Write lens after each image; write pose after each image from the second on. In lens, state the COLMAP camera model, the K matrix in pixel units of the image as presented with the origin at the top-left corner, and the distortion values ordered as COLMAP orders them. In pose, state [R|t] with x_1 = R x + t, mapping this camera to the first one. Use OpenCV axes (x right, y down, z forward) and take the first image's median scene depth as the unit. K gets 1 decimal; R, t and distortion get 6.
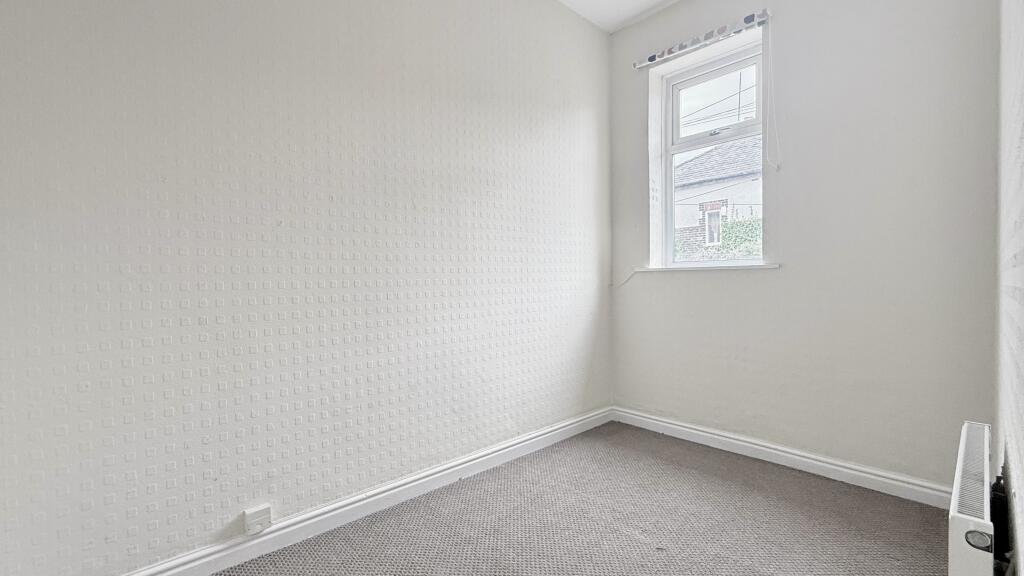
lens RADIAL K [[439.8, 0, 512.0], [0, 439.8, 288.0], [0, 0, 1]] dist [-0.000975, 0.000010]
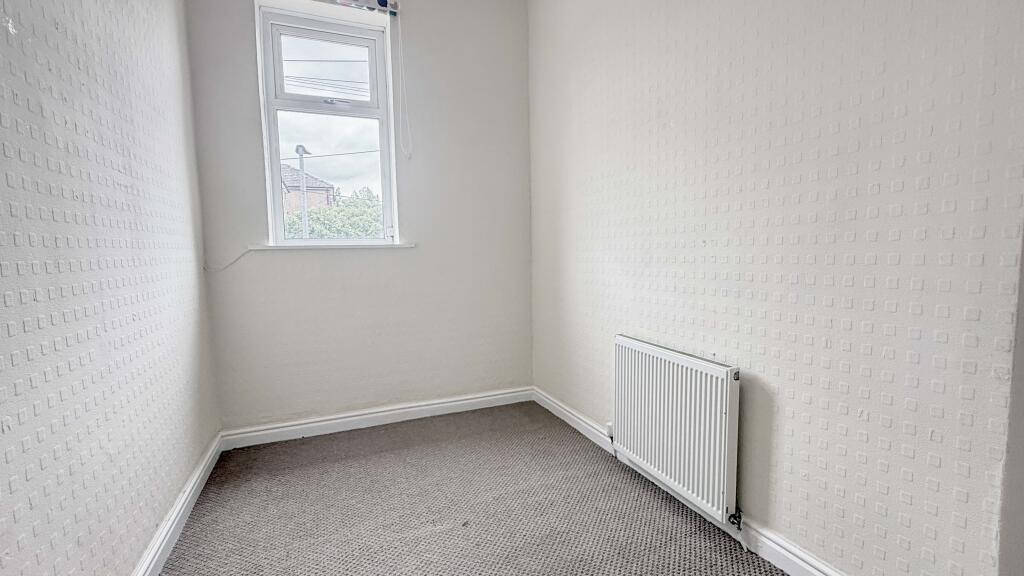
lens RADIAL K [[439.8, 0, 512.0], [0, 439.8, 288.0], [0, 0, 1]] dist [-0.000975, 0.000010]
pose [[0.339931, -0.072210, 0.937674, -0.349815], [0.032460, 0.997355, 0.065038, -0.006323], [-0.939890, 0.008329, 0.341376, 0.358793]]
